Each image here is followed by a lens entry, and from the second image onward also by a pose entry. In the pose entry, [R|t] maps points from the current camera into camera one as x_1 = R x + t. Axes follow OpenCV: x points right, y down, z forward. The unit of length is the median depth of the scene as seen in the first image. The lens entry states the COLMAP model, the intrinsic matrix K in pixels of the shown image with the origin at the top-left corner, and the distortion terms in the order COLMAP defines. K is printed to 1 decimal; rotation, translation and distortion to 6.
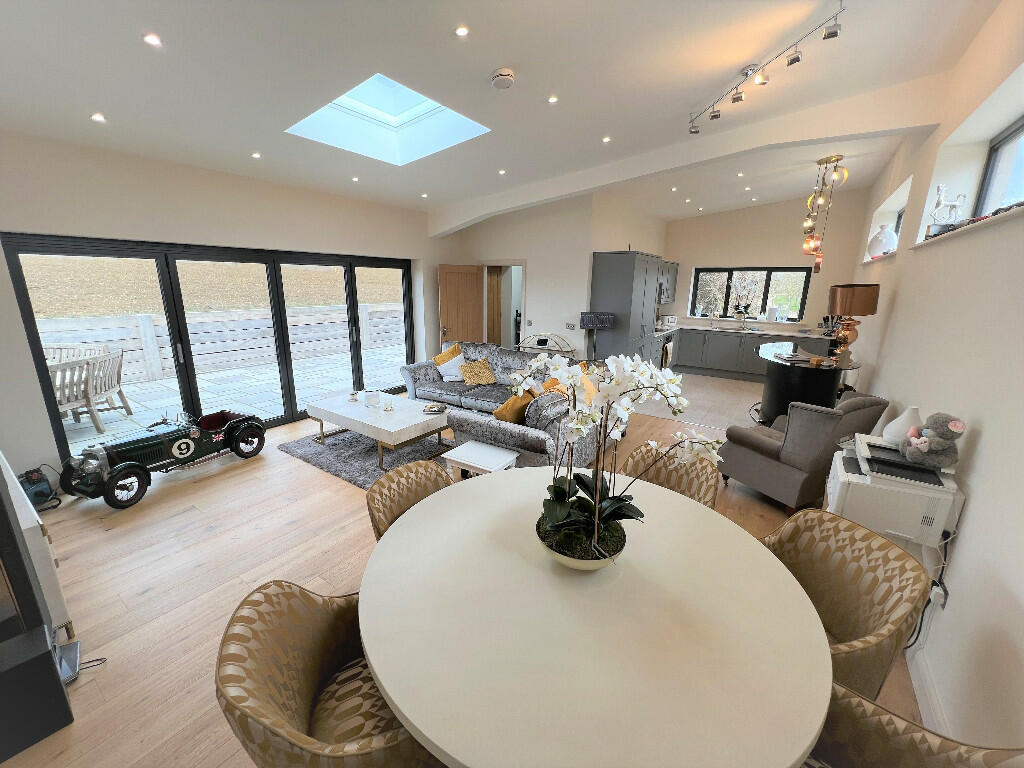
lens RADIAL K [[409.3, 0, 509.6], [0, 409.3, 379.8], [0, 0, 1]] dist [0.001945, 0.000461]
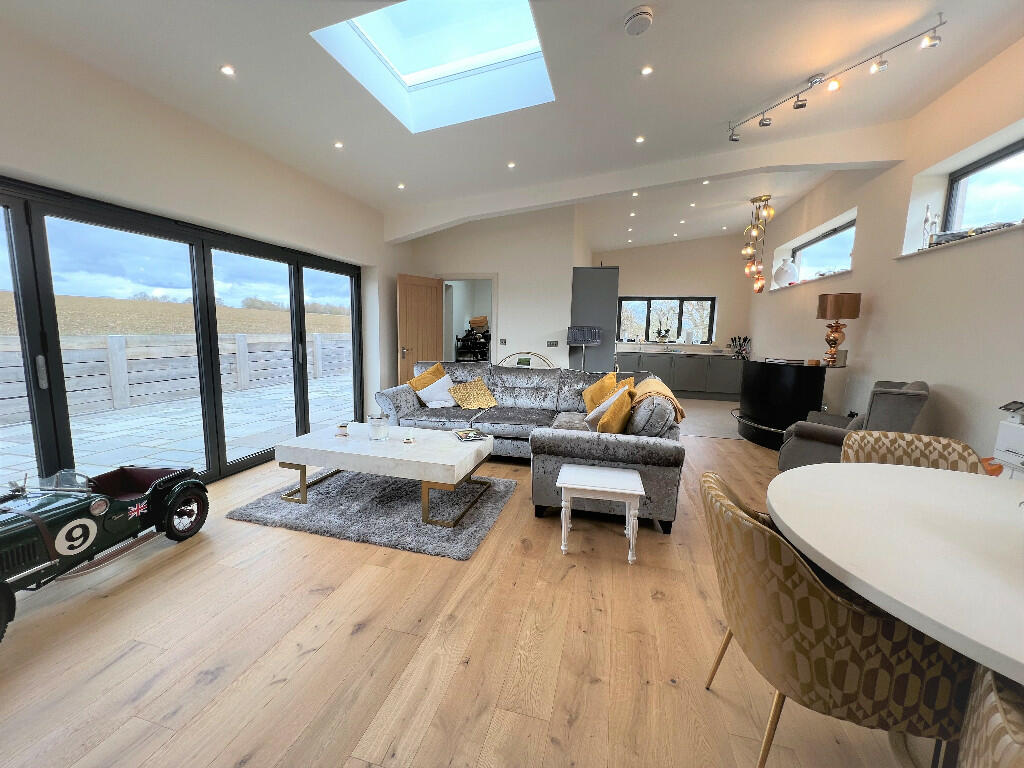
lens RADIAL K [[409.3, 0, 510.4], [0, 409.3, 380.7], [0, 0, 1]] dist [0.001945, 0.000461]
pose [[0.939550, -0.035781, 0.340536, -0.305554], [0.070694, 0.993369, -0.090671, 0.036428], [-0.335033, 0.109263, 0.935849, 0.193012]]
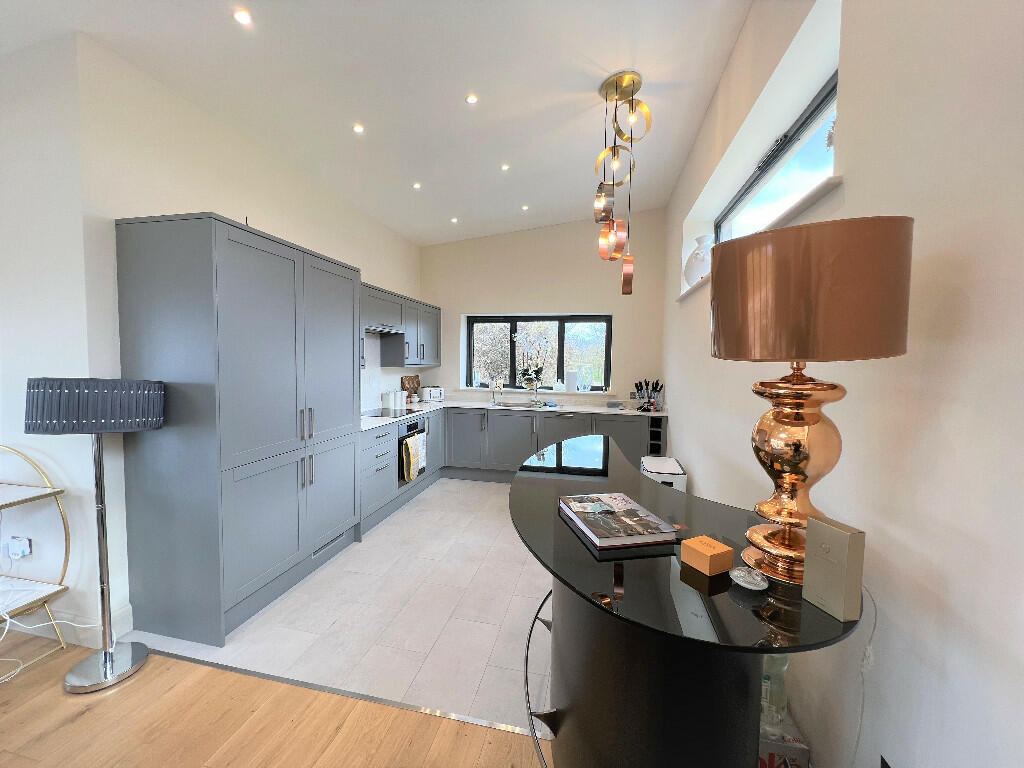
lens RADIAL K [[409.3, 0, 506.0], [0, 409.3, 377.2], [0, 0, 1]] dist [0.001945, 0.000461]
pose [[0.928924, -0.014656, 0.369980, 0.433376], [0.083355, 0.981845, -0.170387, -0.090497], [-0.360766, 0.189116, 0.913281, 0.627441]]
